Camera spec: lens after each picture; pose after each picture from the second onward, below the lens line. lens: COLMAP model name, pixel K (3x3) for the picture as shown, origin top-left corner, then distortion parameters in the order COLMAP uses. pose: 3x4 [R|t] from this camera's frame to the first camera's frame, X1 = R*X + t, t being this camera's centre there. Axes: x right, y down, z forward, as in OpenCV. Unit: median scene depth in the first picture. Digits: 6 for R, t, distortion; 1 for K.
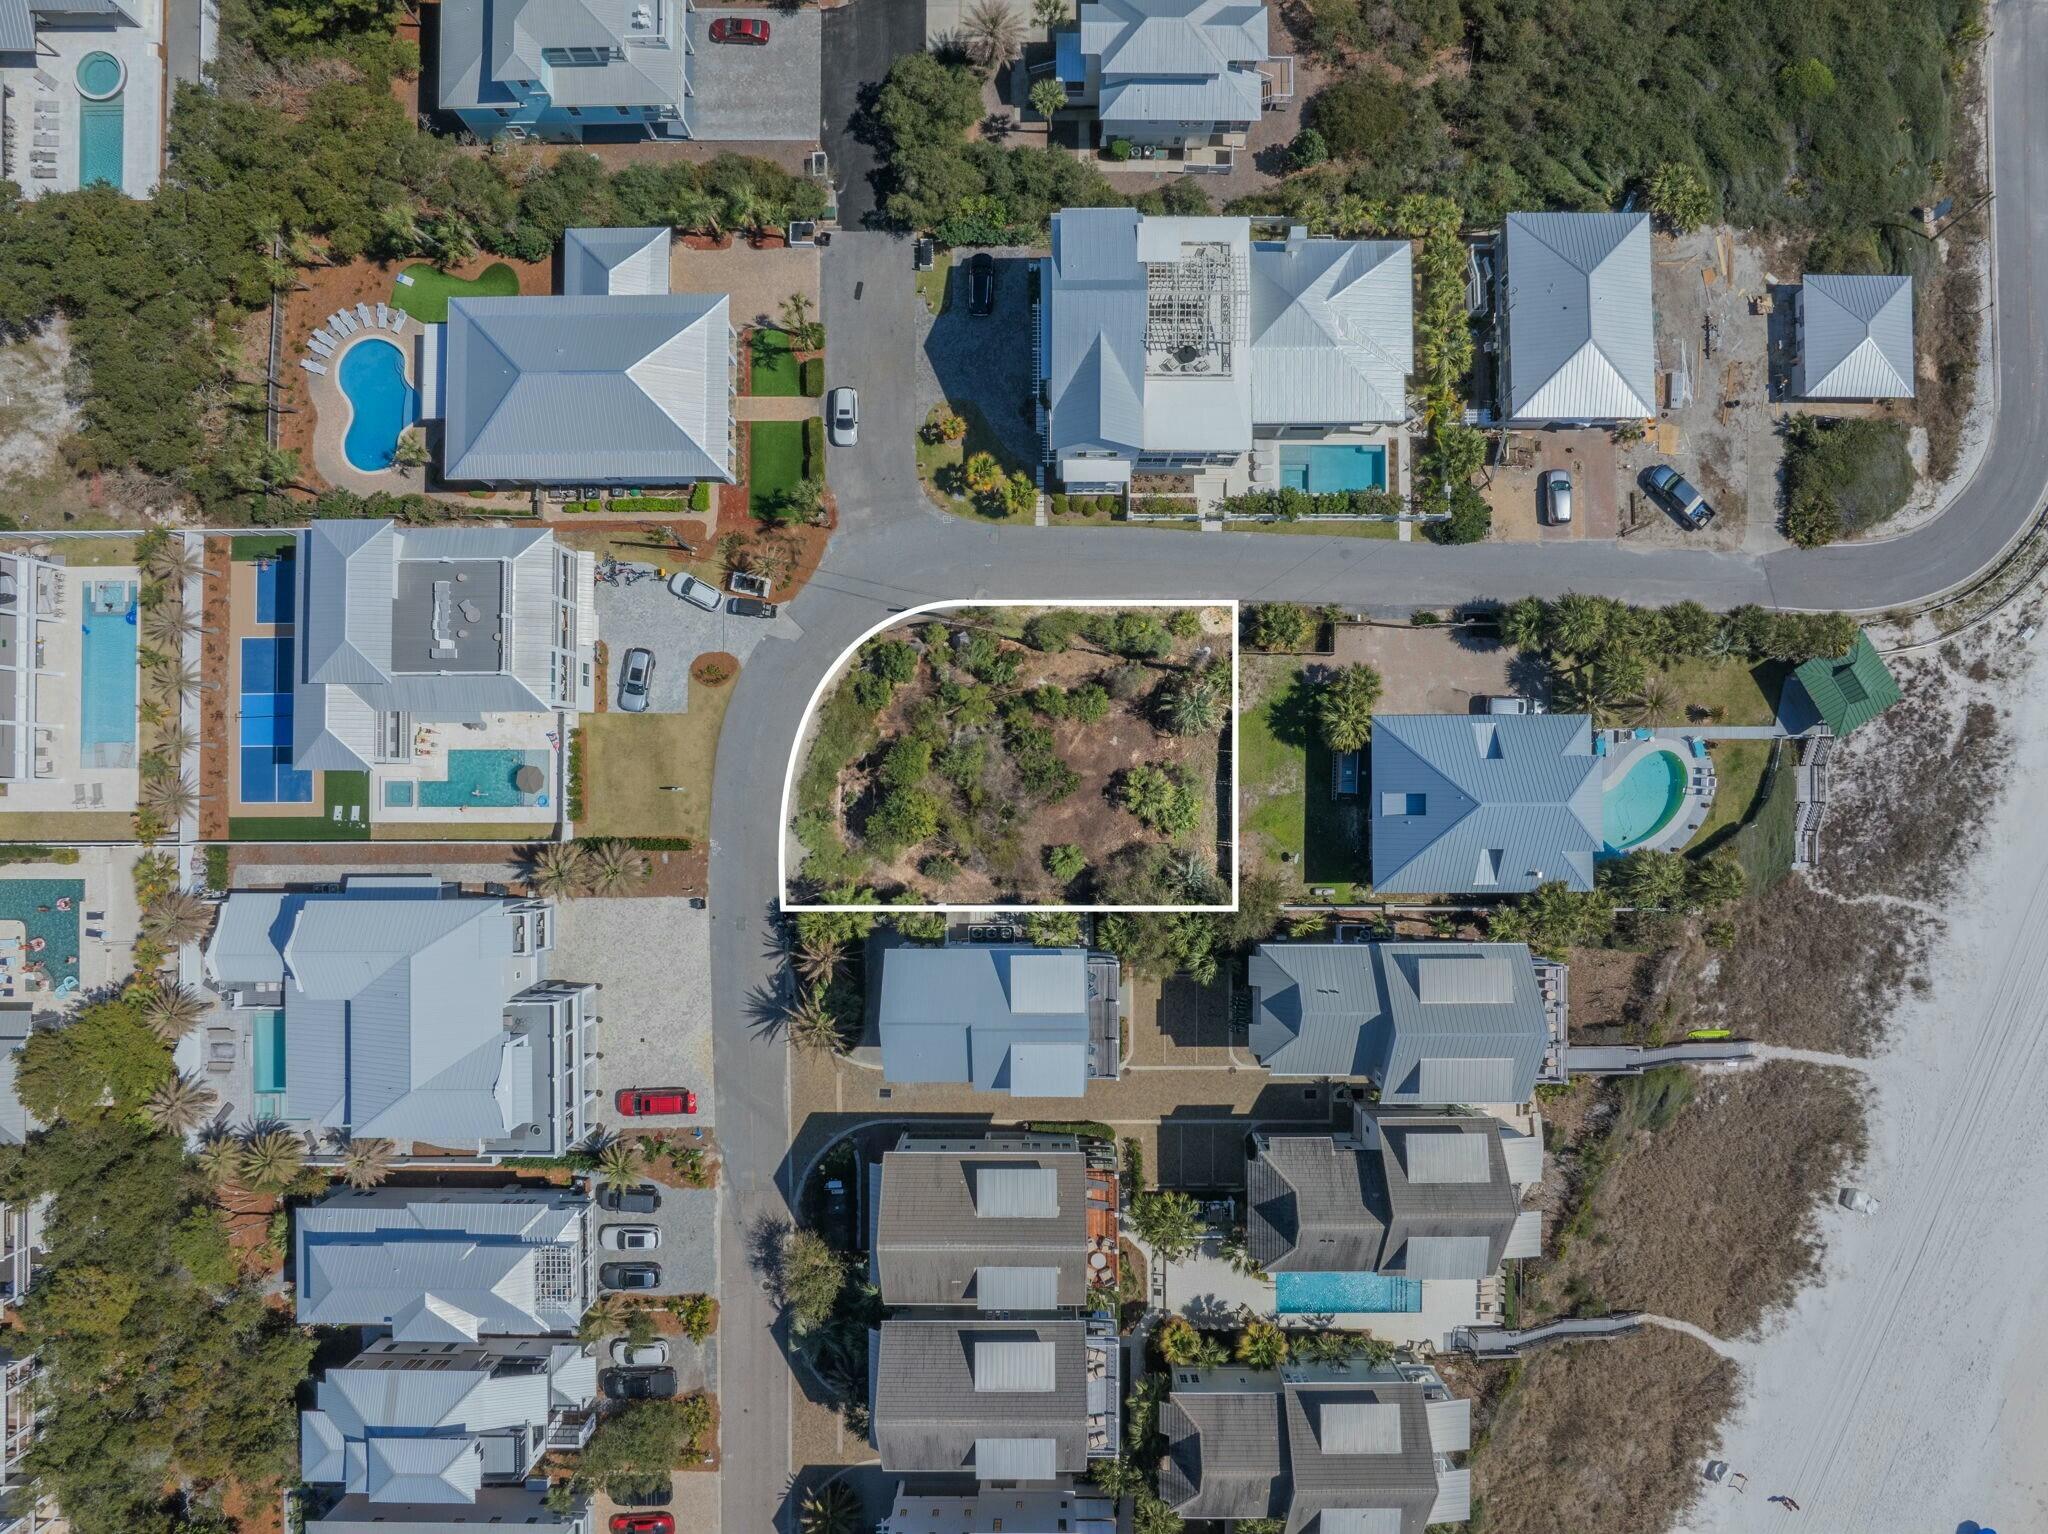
lens RADIAL K [[1451.8, 0, 1030.3], [0, 1451.8, 766.8], [0, 0, 1]] dist [-0.036221, -0.002207]
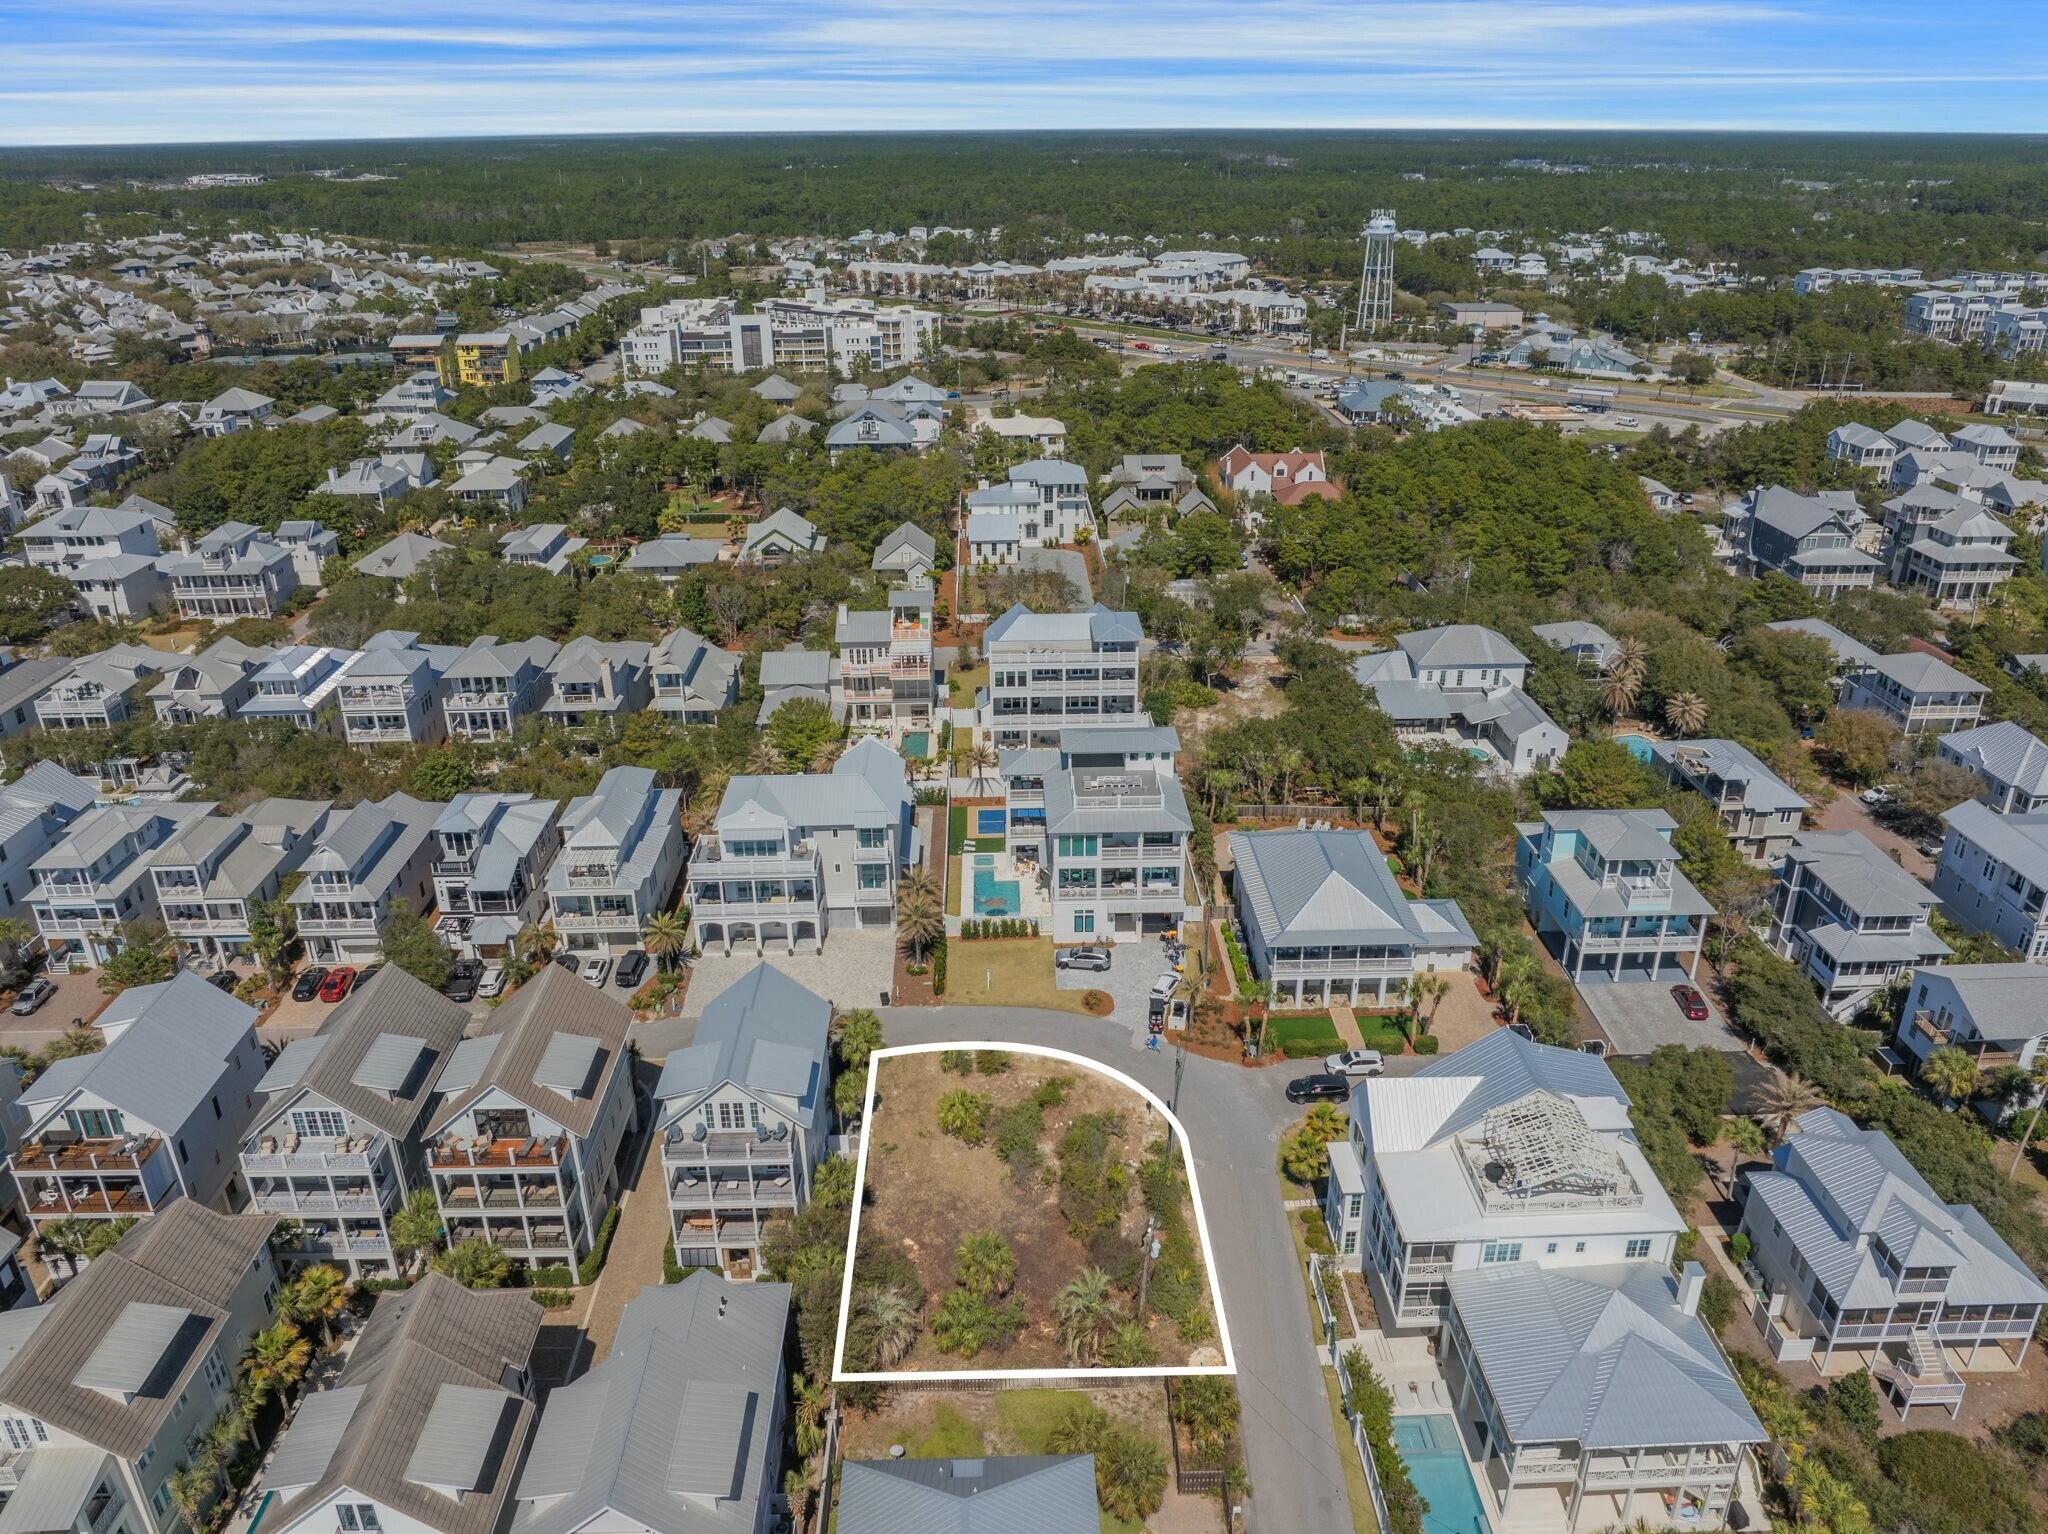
lens RADIAL K [[1448.4, 0, 1029.0], [0, 1448.4, 764.6], [0, 0, 1]] dist [-0.050716, 0.021555]
pose [[0.028379, 0.411858, -0.910806, 0.700282], [-0.999373, 0.030973, -0.017133, -0.001866], [0.021154, 0.910722, 0.412478, 0.382460]]
